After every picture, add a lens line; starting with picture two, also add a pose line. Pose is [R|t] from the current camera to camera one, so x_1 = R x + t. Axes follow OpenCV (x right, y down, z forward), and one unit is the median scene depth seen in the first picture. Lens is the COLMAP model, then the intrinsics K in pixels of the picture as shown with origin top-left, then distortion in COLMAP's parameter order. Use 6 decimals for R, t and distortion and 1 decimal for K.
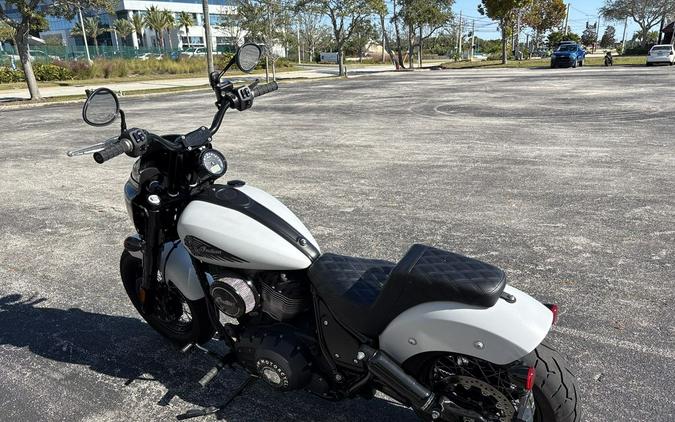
lens RADIAL K [[518.4, 0, 338.6], [0, 518.4, 237.0], [0, 0, 1]] dist [0.043648, -0.048215]
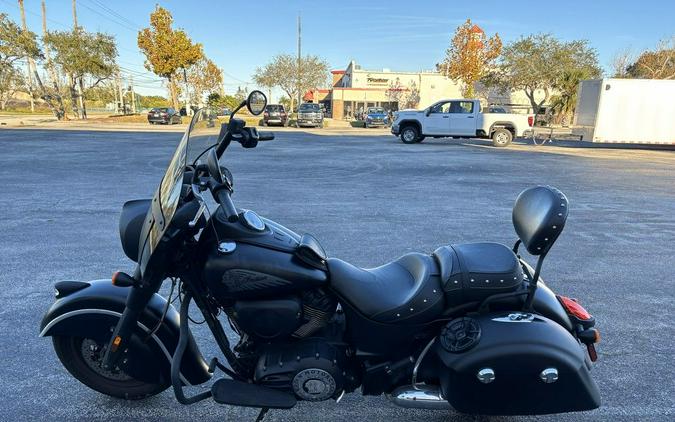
lens RADIAL K [[518.4, 0, 335.3], [0, 518.4, 238.0], [0, 0, 1]] dist [0.043648, -0.048215]
pose [[0.823156, -0.086120, 0.561247, -0.039812], [0.140232, 0.988647, -0.053970, -0.013507], [-0.550227, 0.123131, 0.825887, 0.044637]]
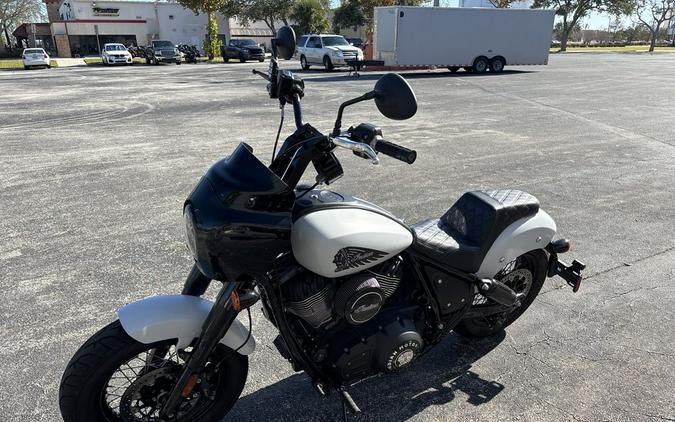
lens RADIAL K [[518.4, 0, 339.7], [0, 518.4, 247.2], [0, 0, 1]] dist [0.043648, -0.048215]
pose [[0.477210, -0.293826, 0.828213, -0.076259], [0.285664, 0.943131, 0.169998, -0.011580], [-0.831064, 0.155466, 0.534007, 0.041717]]
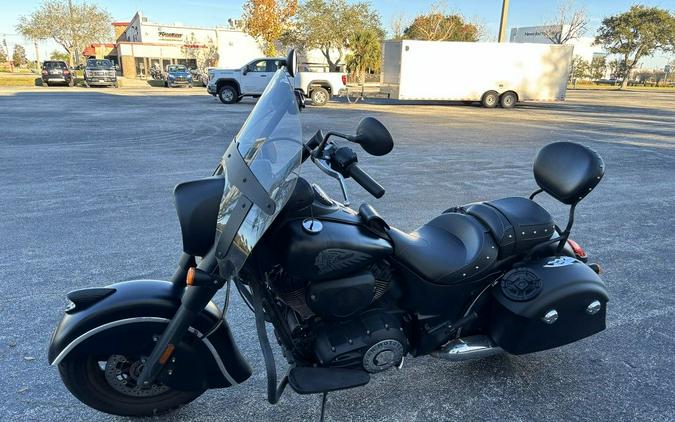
lens RADIAL K [[518.4, 0, 336.2], [0, 518.4, 240.1], [0, 0, 1]] dist [0.043648, -0.048215]
pose [[0.555781, -0.210677, 0.804191, -0.065502], [0.234847, 0.967743, 0.091219, -0.022690], [-0.797467, 0.138164, 0.587330, 0.074738]]
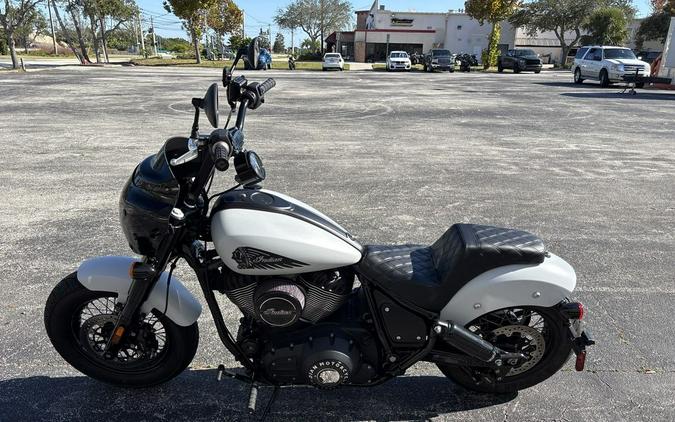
lens RADIAL K [[518.4, 0, 339.2], [0, 518.4, 238.5], [0, 0, 1]] dist [0.043648, -0.048215]
pose [[0.844622, -0.133718, 0.518396, -0.046497], [0.131421, 0.990463, 0.041361, -0.002488], [-0.518983, 0.033193, 0.854140, 0.010717]]
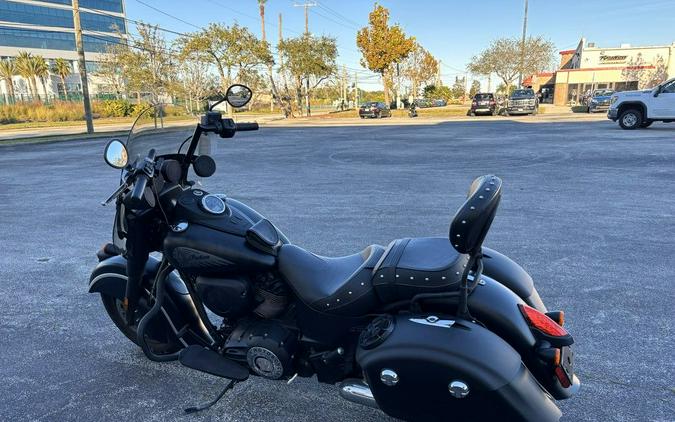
lens RADIAL K [[518.4, 0, 329.9], [0, 518.4, 239.3], [0, 0, 1]] dist [0.043648, -0.048215]
pose [[0.982234, -0.041451, 0.183027, -0.000325], [0.056356, 0.995437, -0.076999, -0.008363], [-0.179000, 0.085945, 0.980088, 0.027634]]
